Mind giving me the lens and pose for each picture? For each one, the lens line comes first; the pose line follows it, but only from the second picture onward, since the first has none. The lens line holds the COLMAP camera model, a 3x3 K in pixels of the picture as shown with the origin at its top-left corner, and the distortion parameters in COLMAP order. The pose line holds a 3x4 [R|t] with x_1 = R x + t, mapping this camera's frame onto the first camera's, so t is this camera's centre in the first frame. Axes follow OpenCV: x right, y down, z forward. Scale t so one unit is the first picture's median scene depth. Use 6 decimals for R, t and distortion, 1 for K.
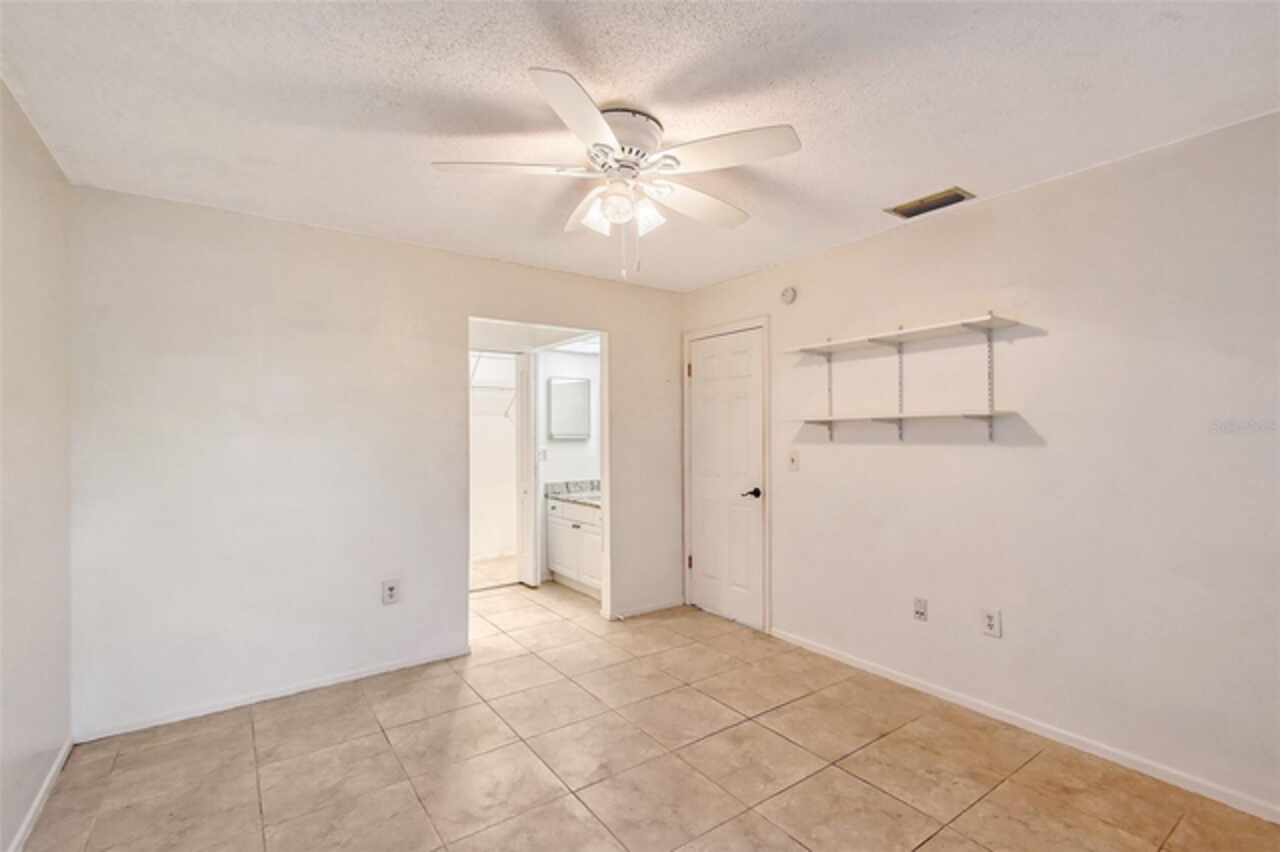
lens RADIAL K [[564.0, 0, 646.0], [0, 564.0, 428.5], [0, 0, 1]] dist [0.000292, 0.000048]
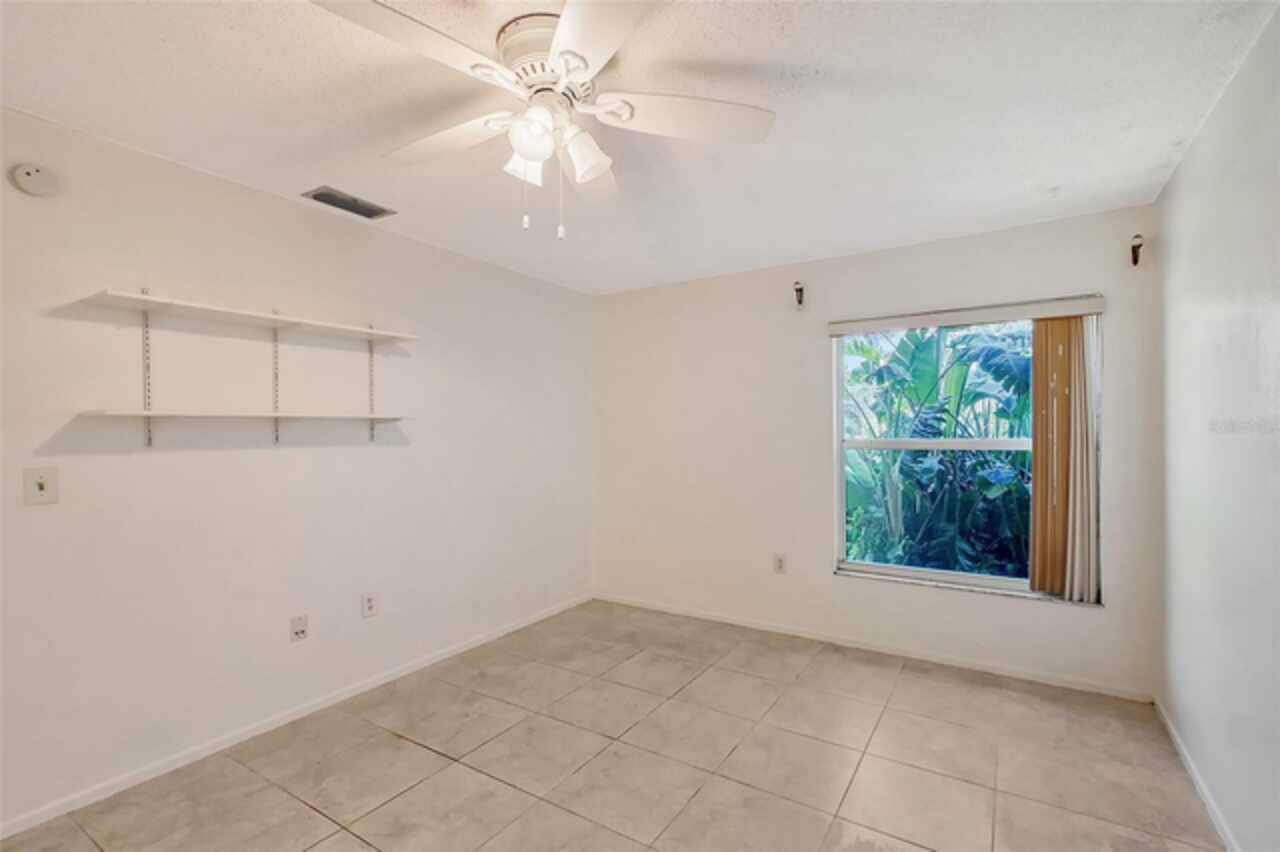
lens RADIAL K [[568.1, 0, 644.3], [0, 568.1, 436.3], [0, 0, 1]] dist [0.001551, 0.000008]
pose [[-0.361953, 0.004010, 0.932188, -0.643462], [0.002625, 0.999991, -0.003282, 0.016947], [-0.932193, 0.001259, -0.361960, 0.916342]]
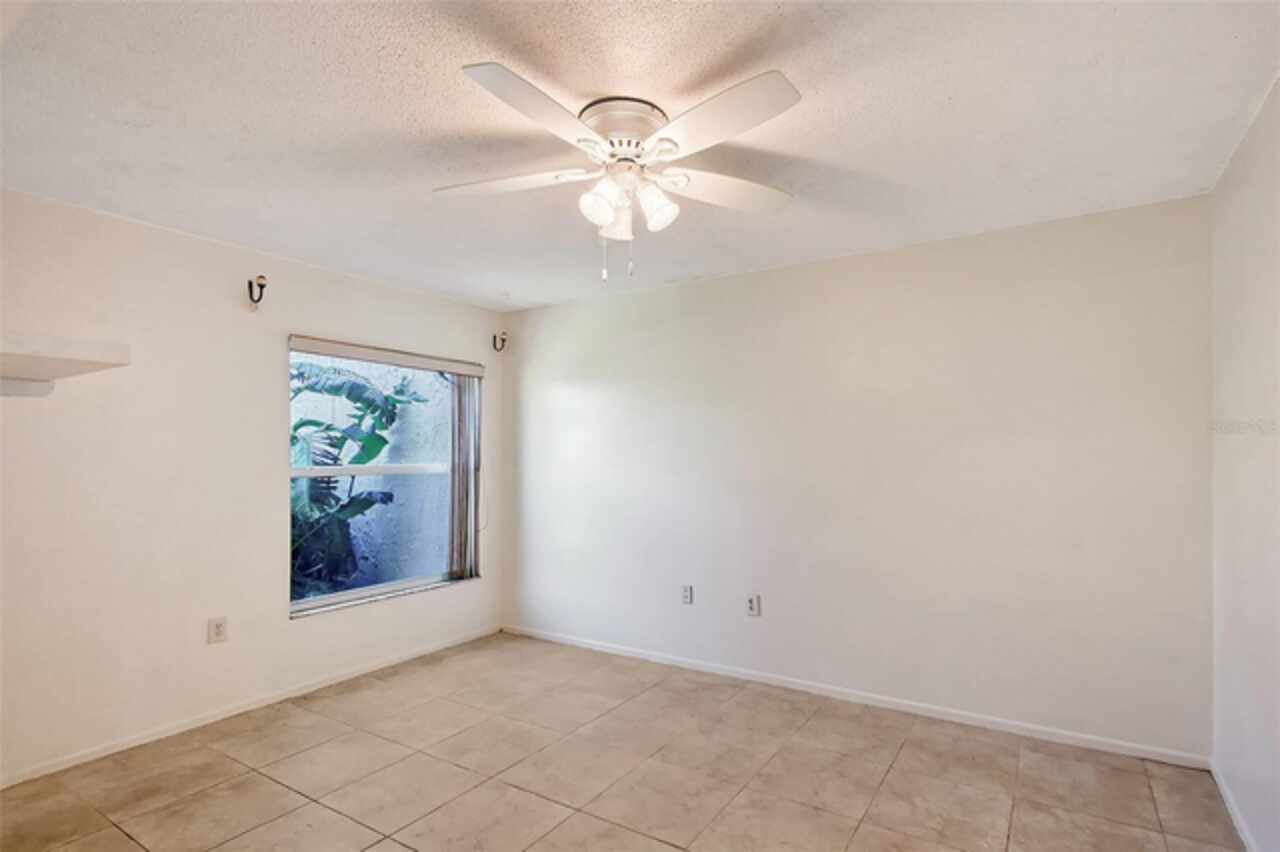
lens RADIAL K [[641.2, 0, 669.8], [0, 641.2, 472.9], [0, 0, 1]] dist [-0.000675, -0.000477]
pose [[-0.923696, 0.023015, -0.382434, 0.219659], [0.015495, 0.999622, 0.022731, 0.015809], [0.382812, 0.015070, -0.923703, 1.546851]]
